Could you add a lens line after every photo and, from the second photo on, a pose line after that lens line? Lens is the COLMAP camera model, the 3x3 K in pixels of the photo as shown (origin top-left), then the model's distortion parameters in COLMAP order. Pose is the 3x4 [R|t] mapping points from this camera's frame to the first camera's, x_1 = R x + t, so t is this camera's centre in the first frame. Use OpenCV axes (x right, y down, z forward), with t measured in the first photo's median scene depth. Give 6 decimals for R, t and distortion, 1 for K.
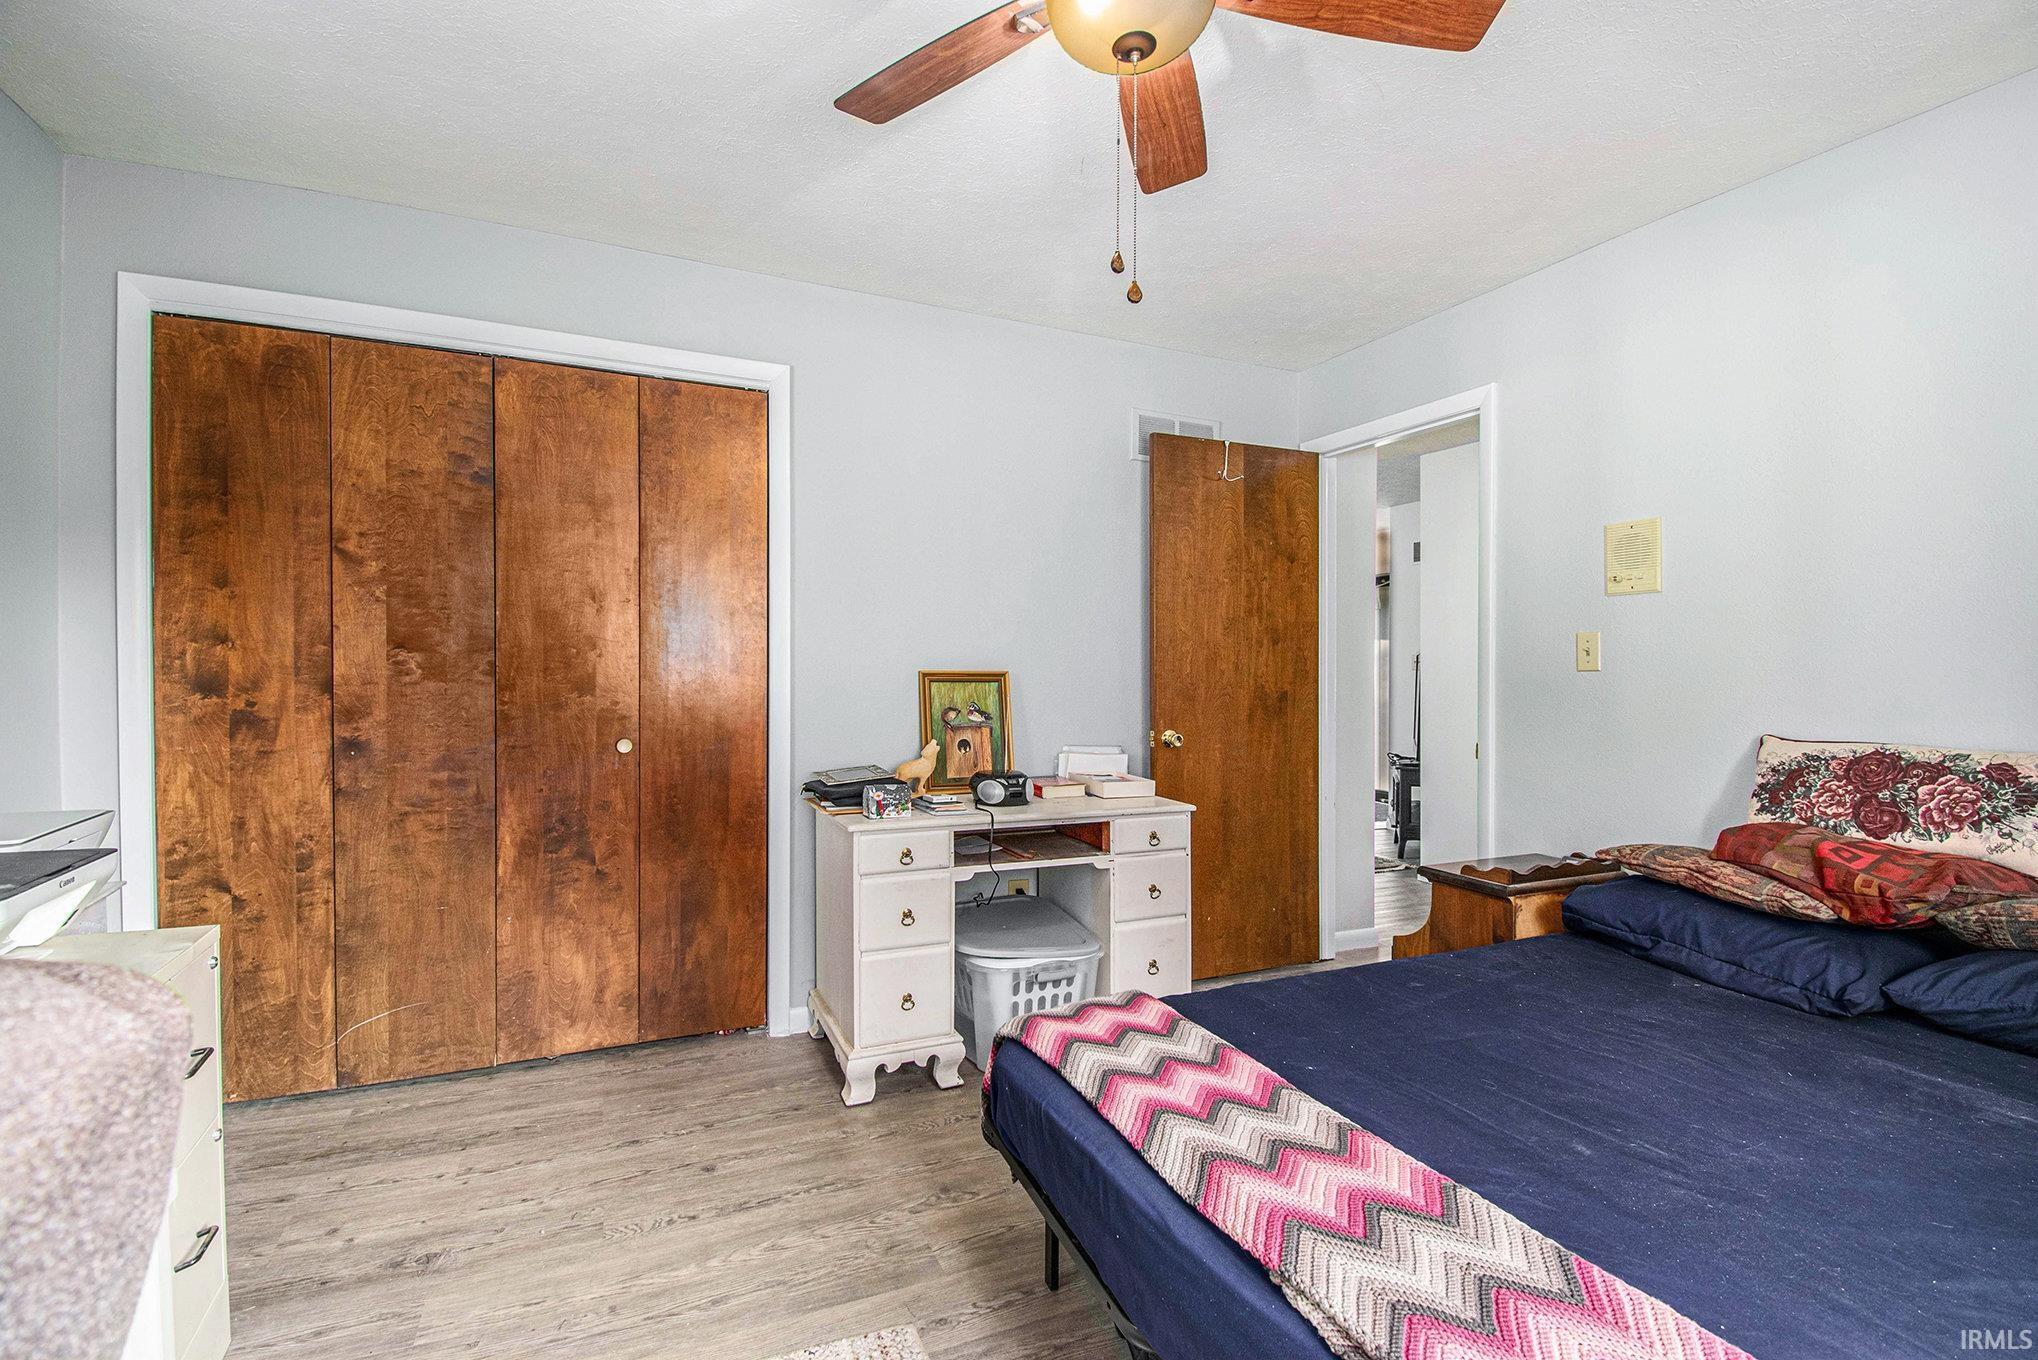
lens RADIAL K [[947.9, 0, 1038.8], [0, 947.9, 680.2], [0, 0, 1]] dist [0.014322, 0.000347]
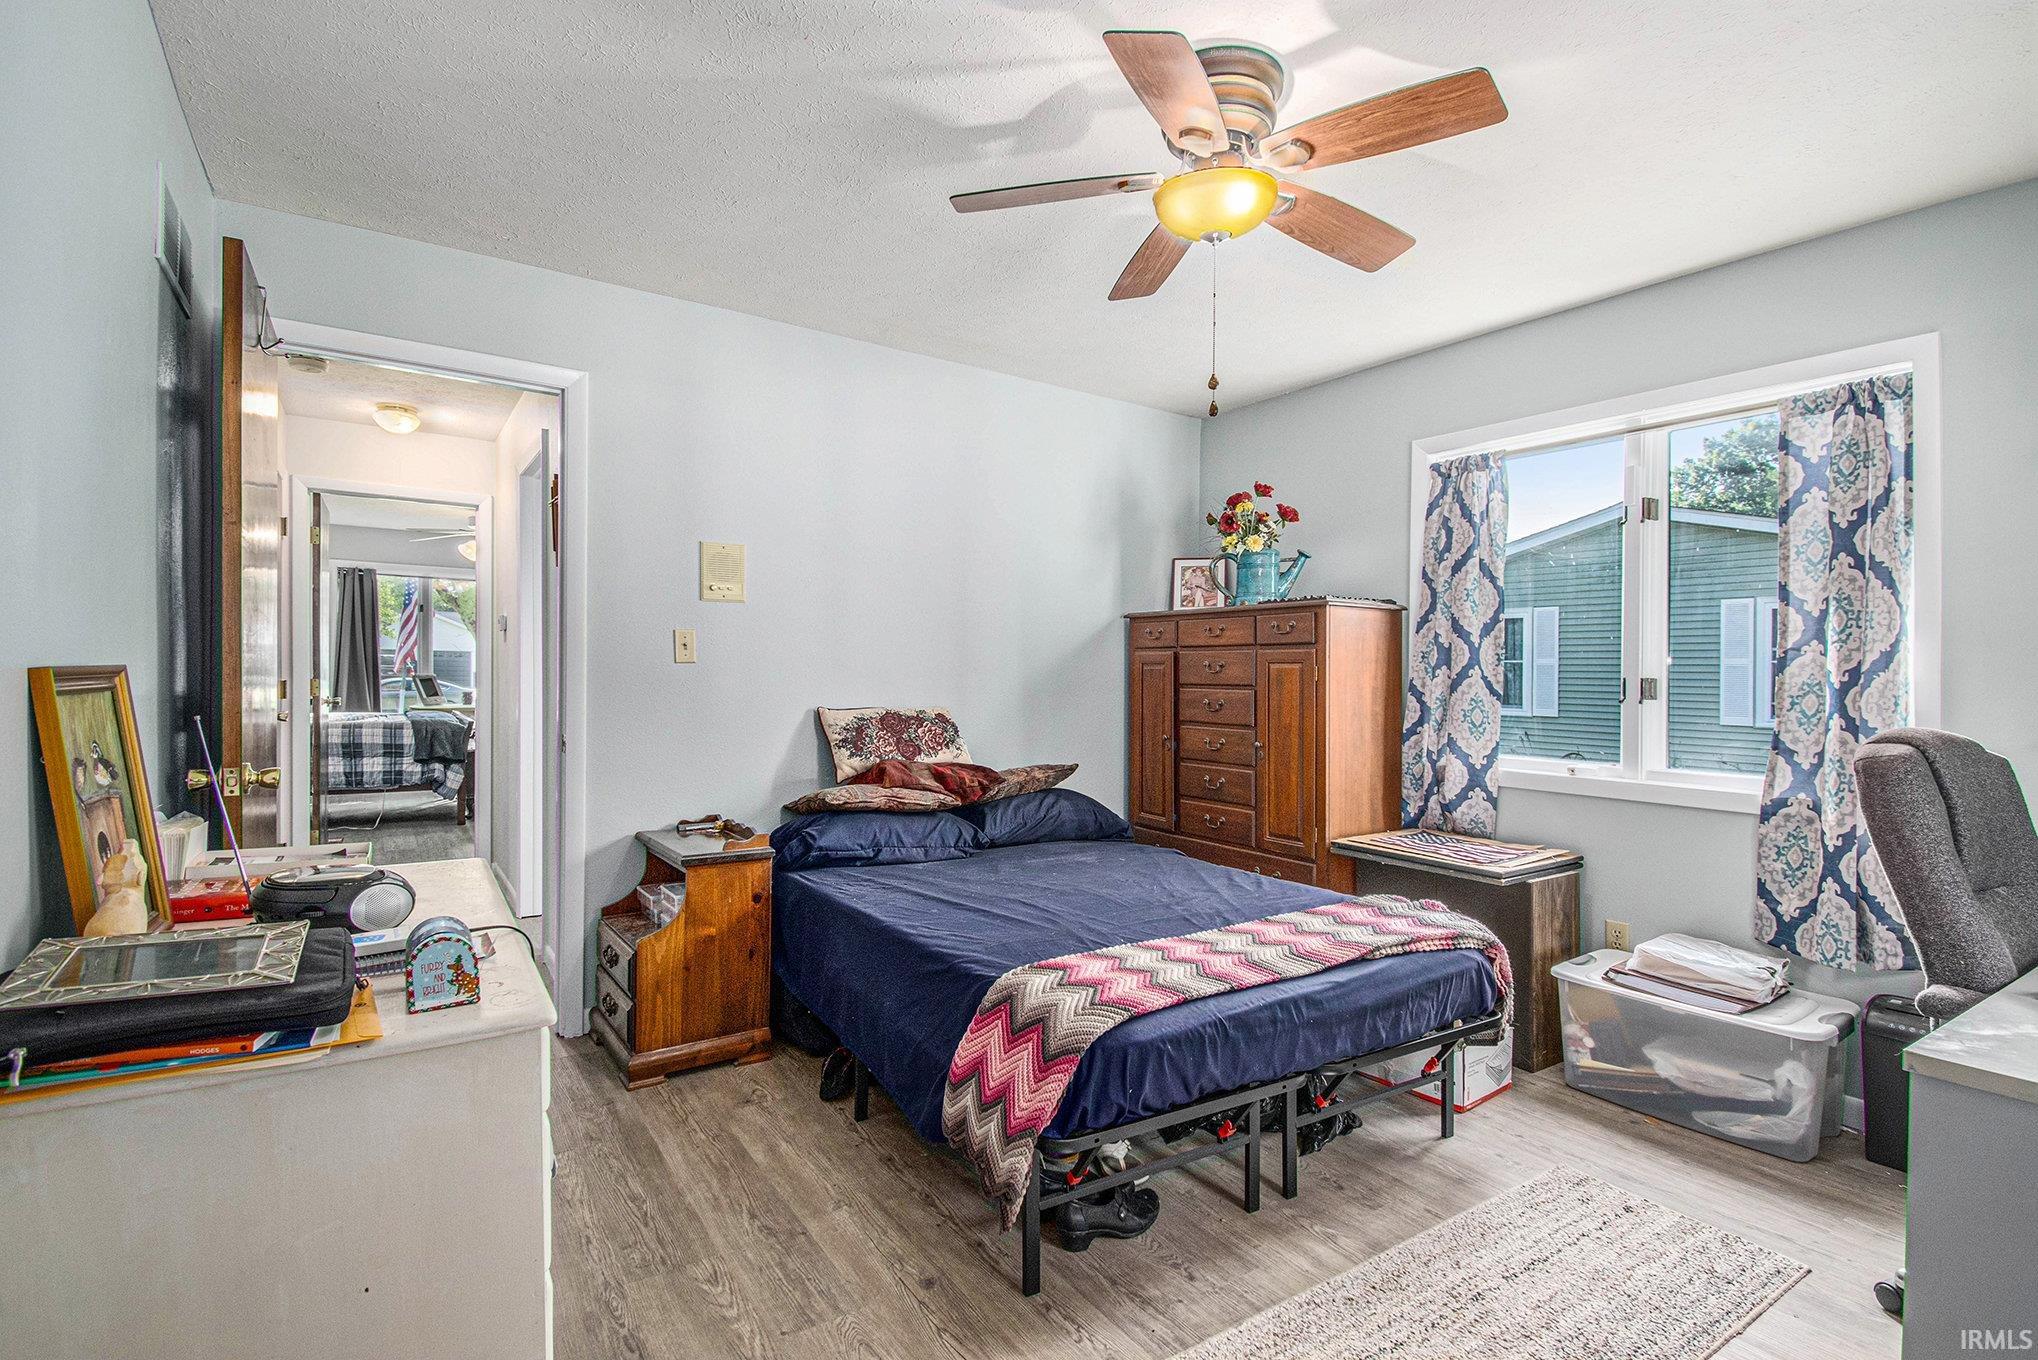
lens RADIAL K [[947.9, 0, 1037.6], [0, 947.9, 675.0], [0, 0, 1]] dist [0.014322, 0.000347]
pose [[-0.174140, -0.014825, 0.984609, -0.826983], [-0.002878, 0.999890, 0.014546, -0.017596], [-0.984717, -0.000301, -0.174163, 1.010484]]
